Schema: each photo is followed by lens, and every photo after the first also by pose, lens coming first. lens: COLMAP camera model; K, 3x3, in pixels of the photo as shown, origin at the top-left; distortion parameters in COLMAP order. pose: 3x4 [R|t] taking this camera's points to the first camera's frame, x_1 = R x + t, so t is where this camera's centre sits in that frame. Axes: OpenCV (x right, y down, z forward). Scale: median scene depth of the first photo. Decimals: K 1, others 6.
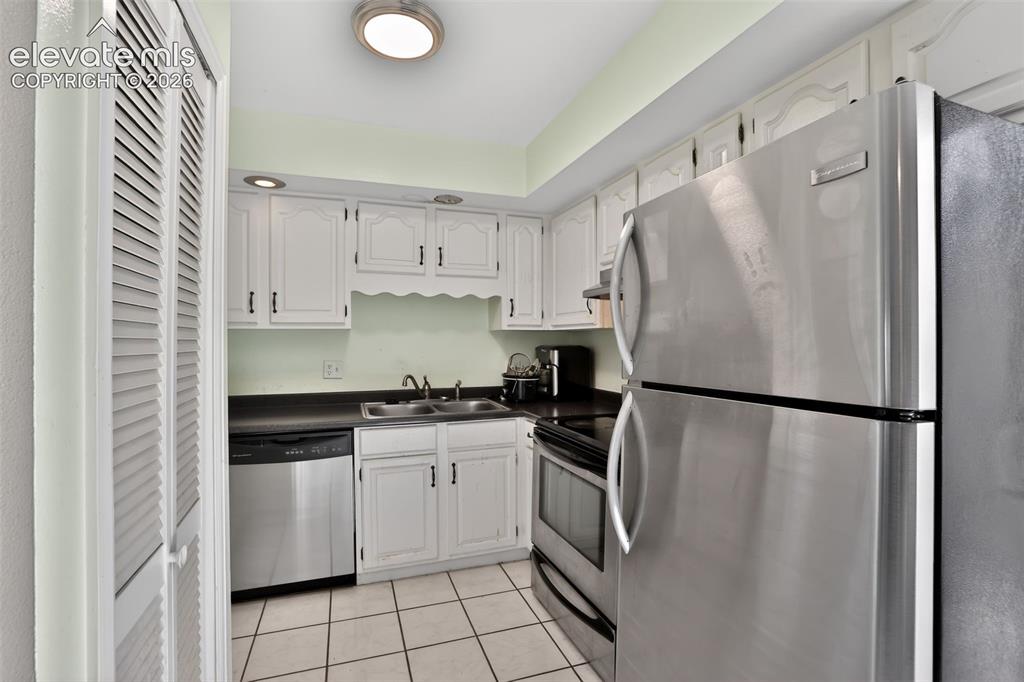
lens RADIAL K [[466.8, 0, 506.4], [0, 466.8, 339.1], [0, 0, 1]] dist [-0.048628, 0.019571]
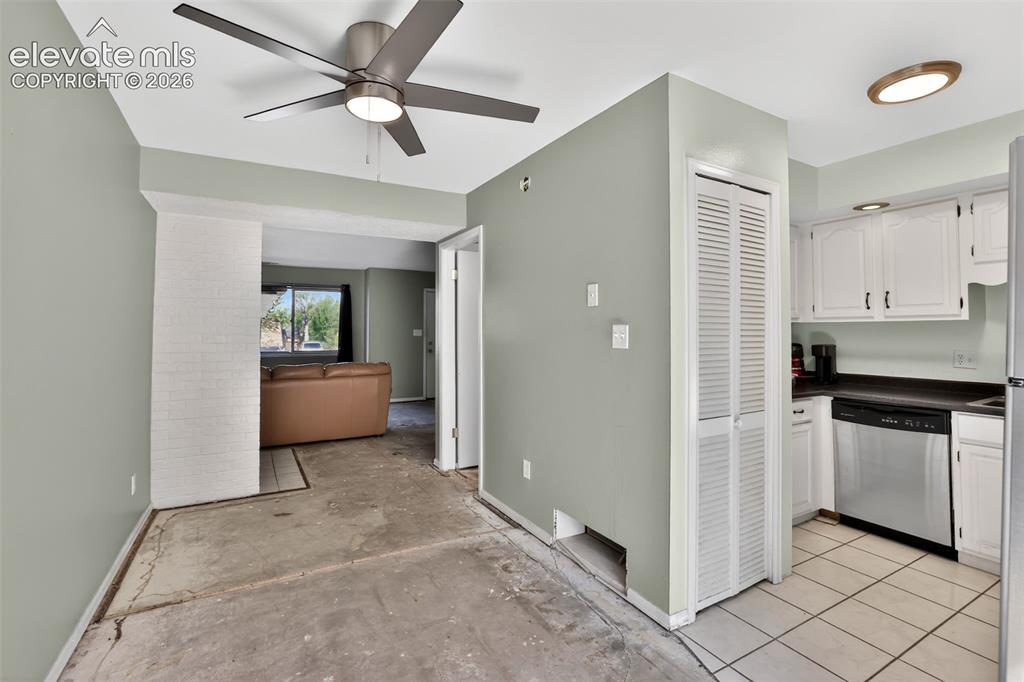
lens RADIAL K [[474.0, 0, 510.1], [0, 474.0, 318.8], [0, 0, 1]] dist [-0.017268, 0.001024]
pose [[0.183062, -0.022368, -0.982847, 0.493124], [0.000061, 0.999741, -0.022741, -0.000670], [0.983101, 0.004103, 0.183016, -0.192420]]
